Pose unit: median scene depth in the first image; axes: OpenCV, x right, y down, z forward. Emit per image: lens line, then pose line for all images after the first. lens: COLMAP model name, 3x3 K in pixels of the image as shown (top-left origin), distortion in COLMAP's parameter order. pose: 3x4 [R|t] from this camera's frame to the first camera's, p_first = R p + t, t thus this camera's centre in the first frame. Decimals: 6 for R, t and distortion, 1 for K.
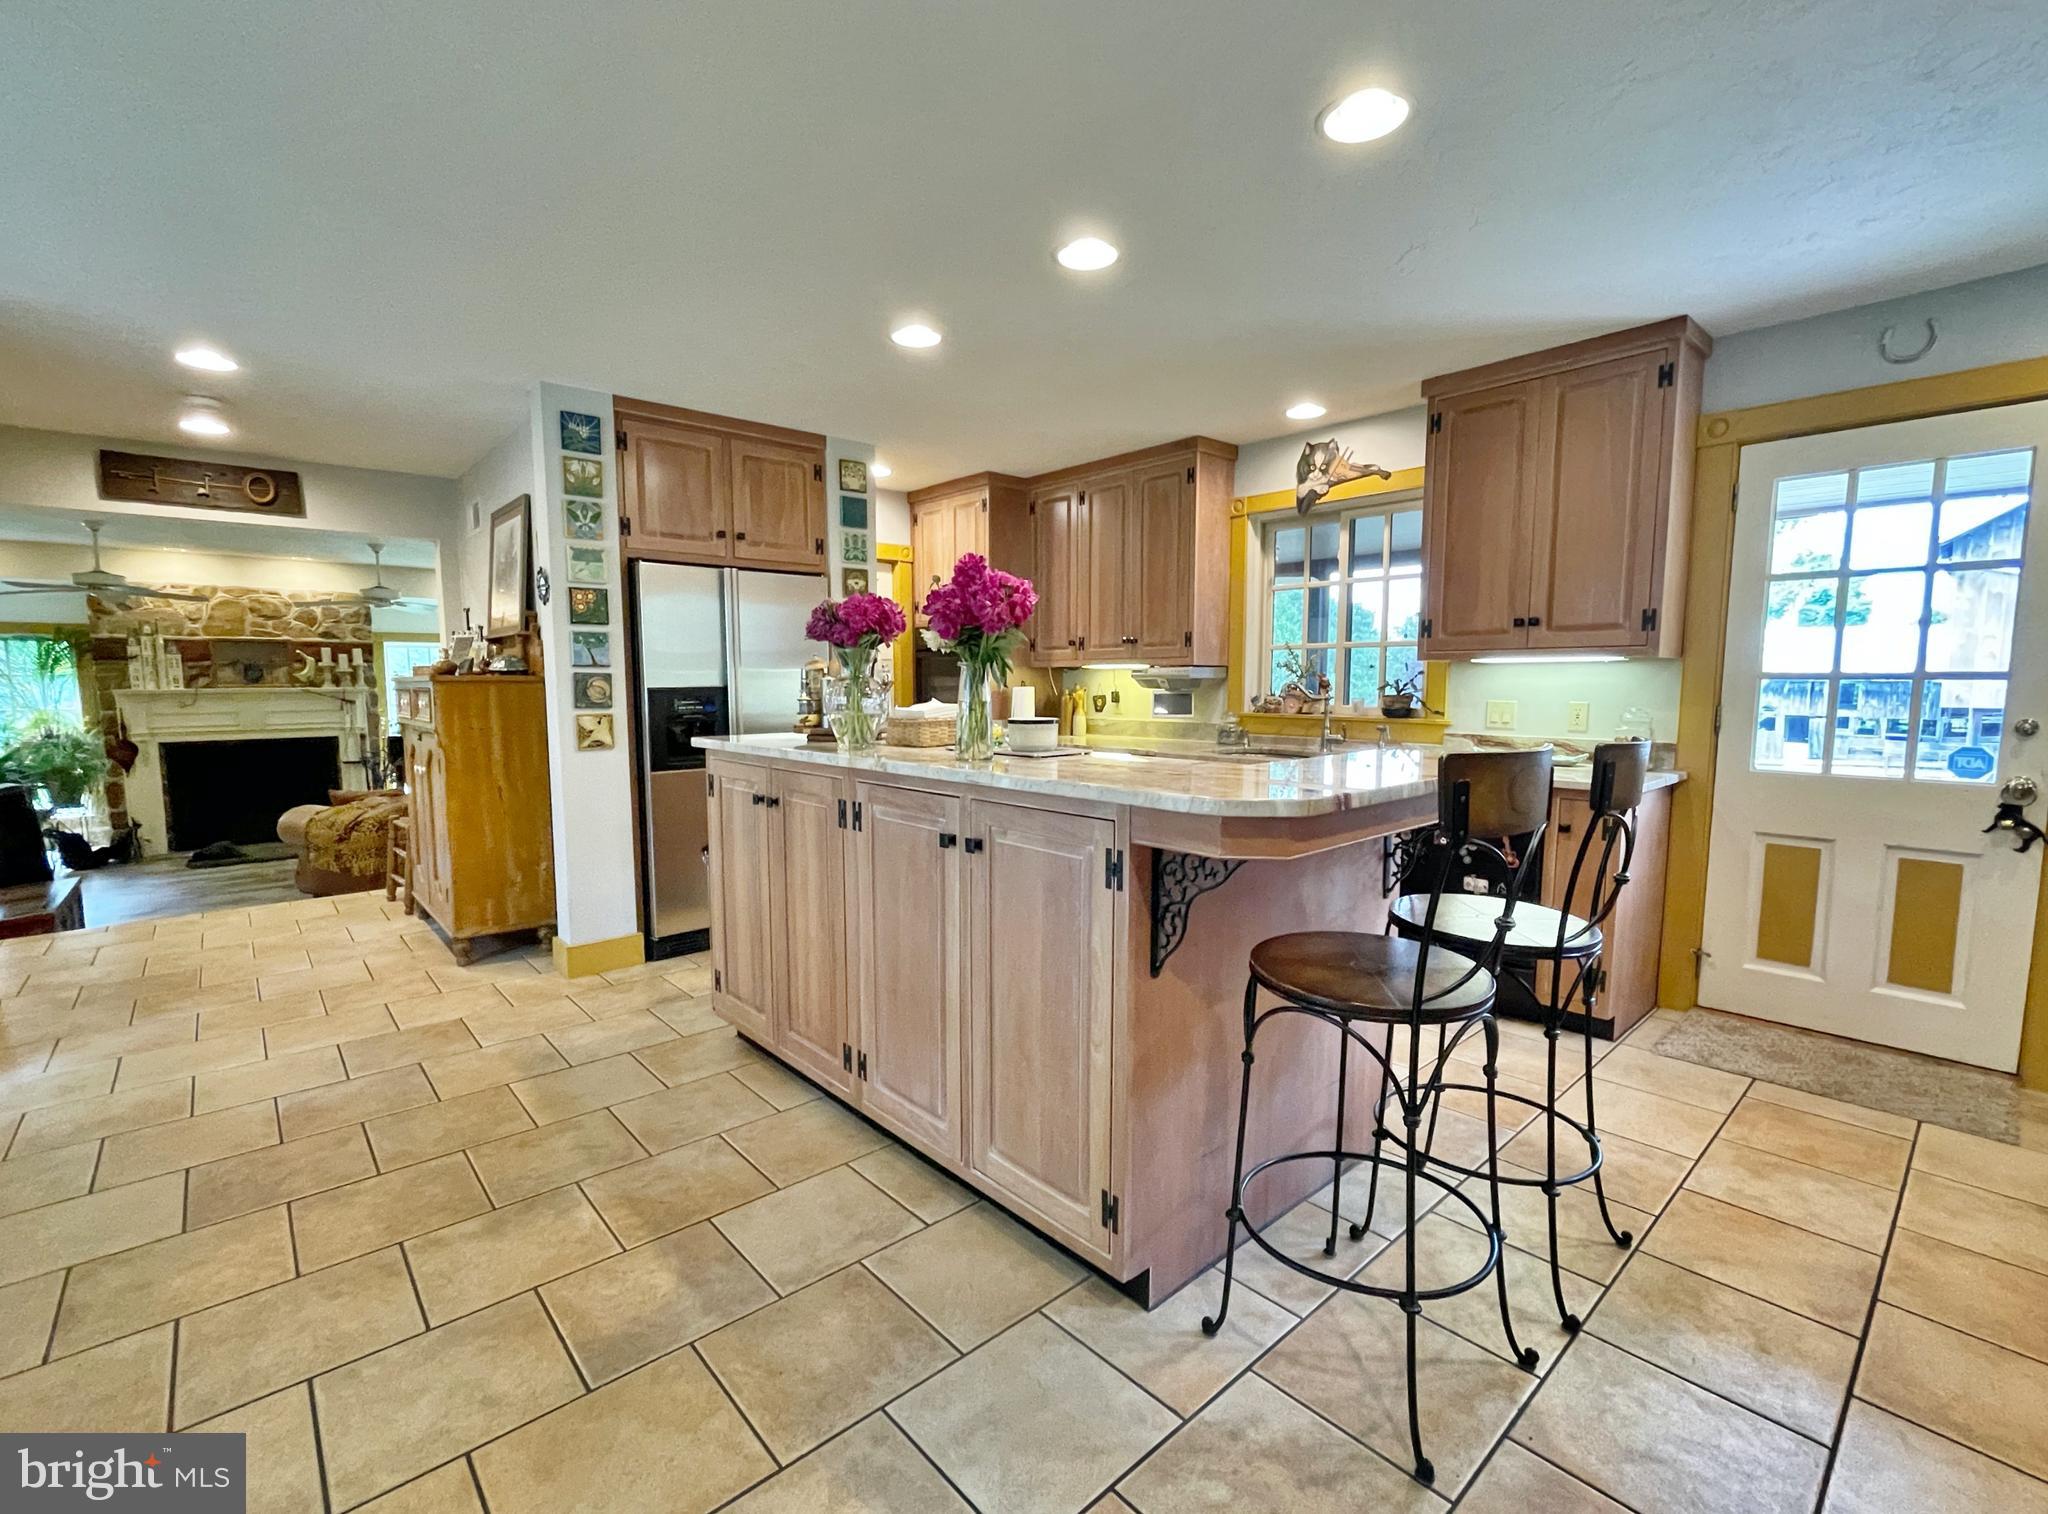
lens RADIAL K [[895.8, 0, 1013.8], [0, 895.8, 768.3], [0, 0, 1]] dist [0.000645, 0.000042]
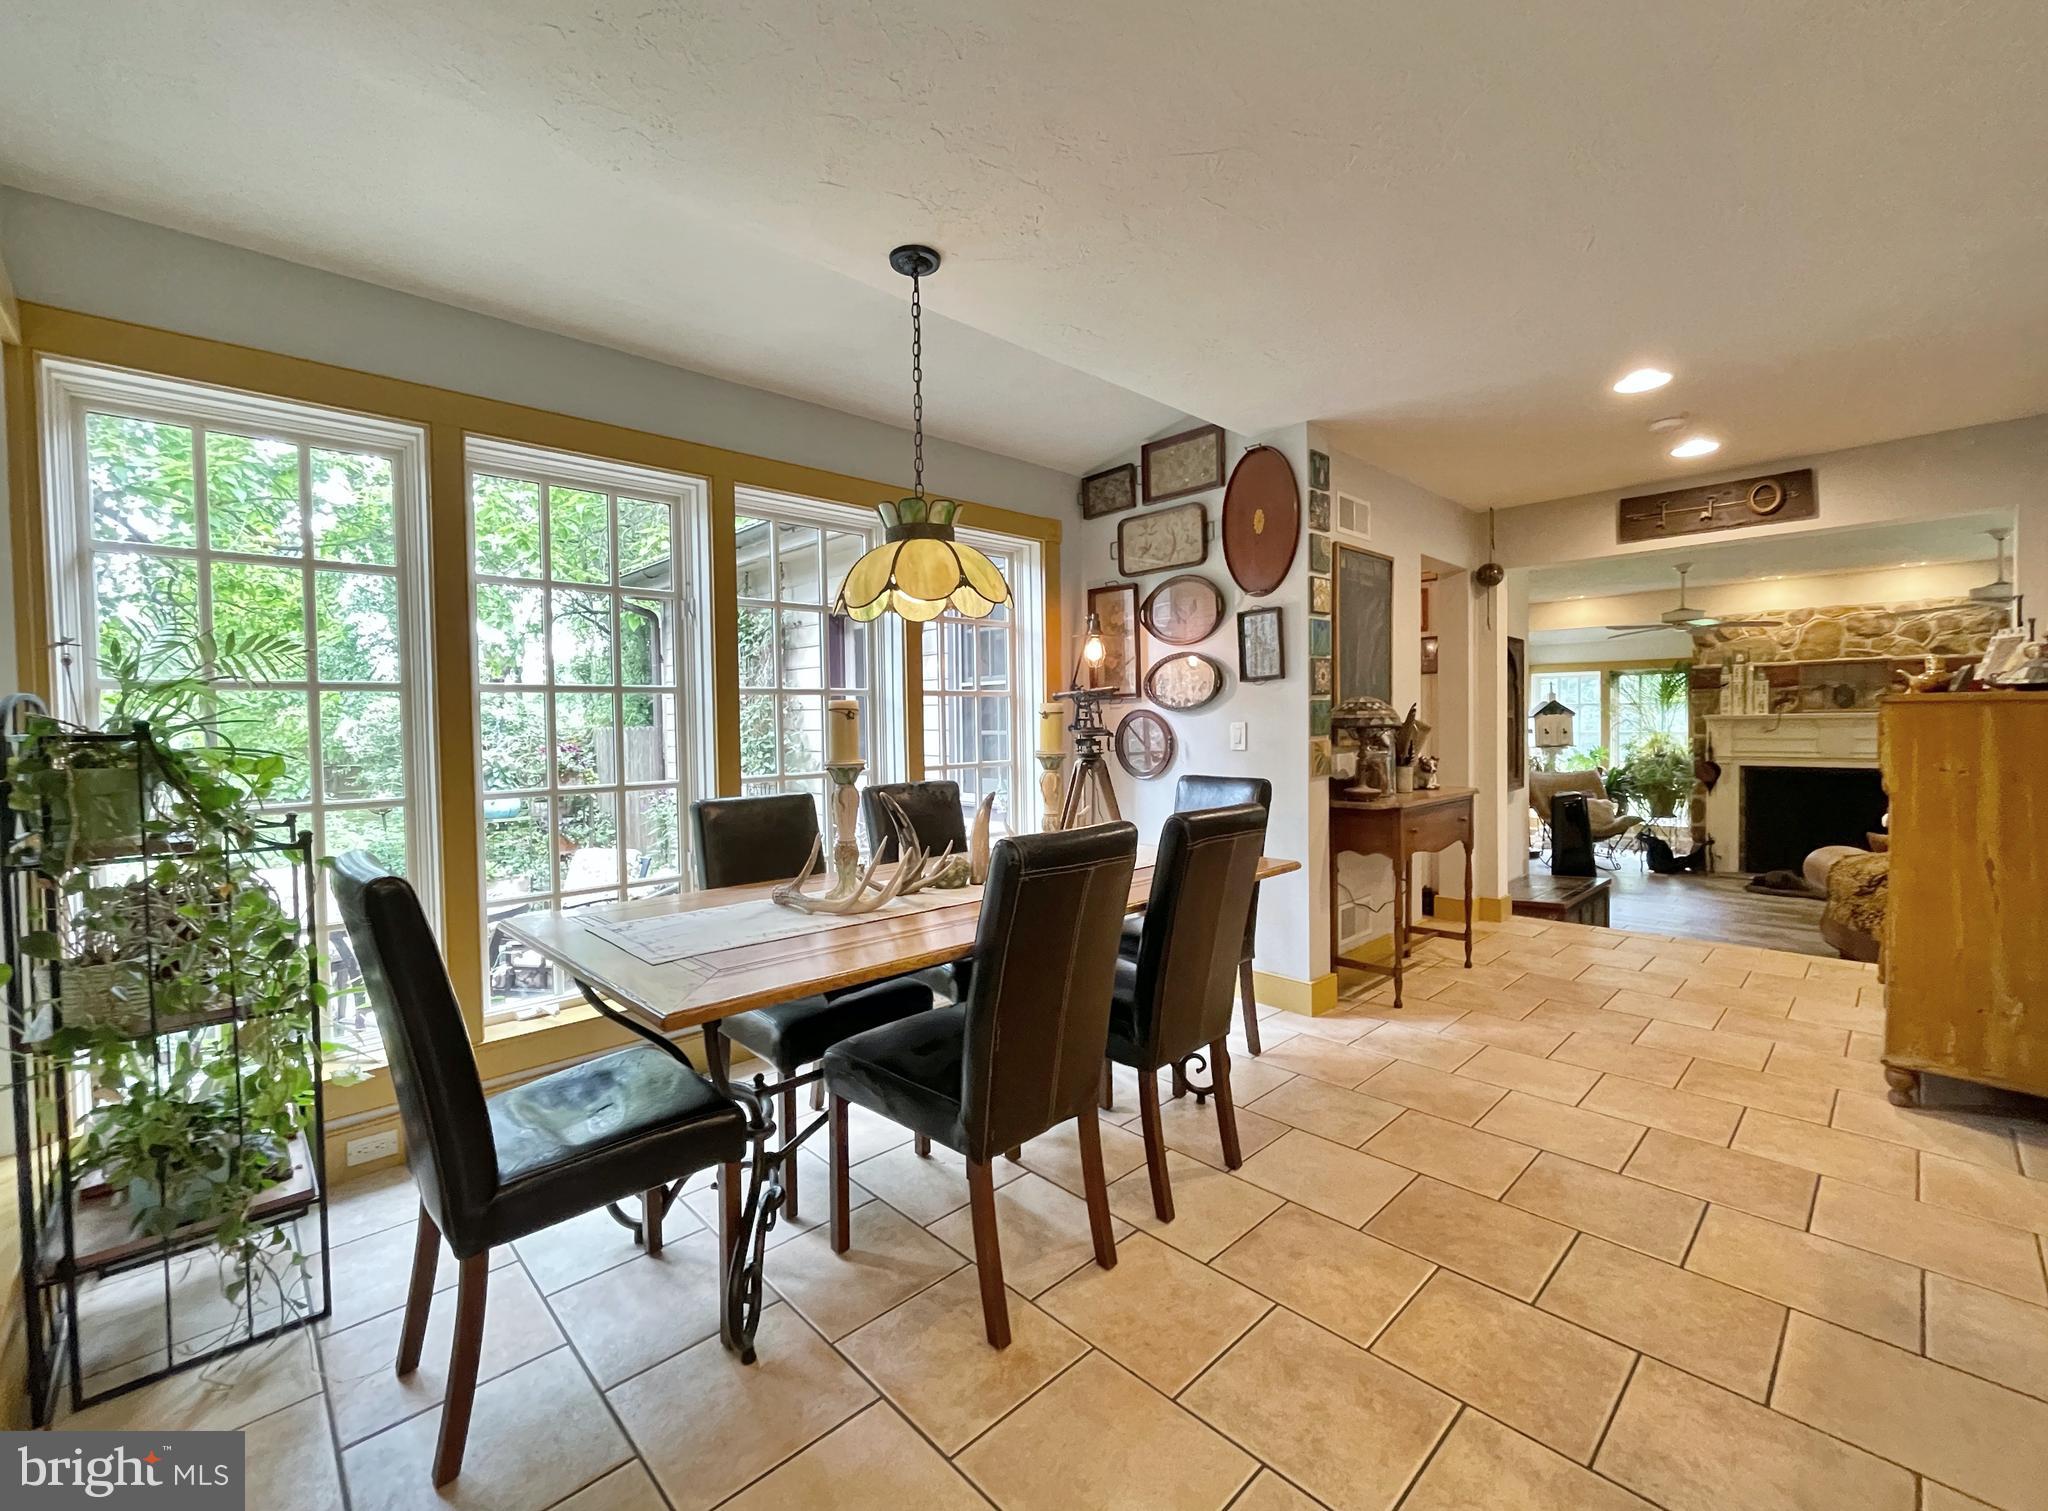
lens RADIAL K [[852.5, 0, 1022.2], [0, 852.5, 746.3], [0, 0, 1]] dist [0.000491, -0.000897]
pose [[0.031664, 0.032516, -0.998970, 0.010605], [-0.083154, 0.996091, 0.029787, -0.011131], [0.996034, 0.082125, 0.034244, 0.132340]]
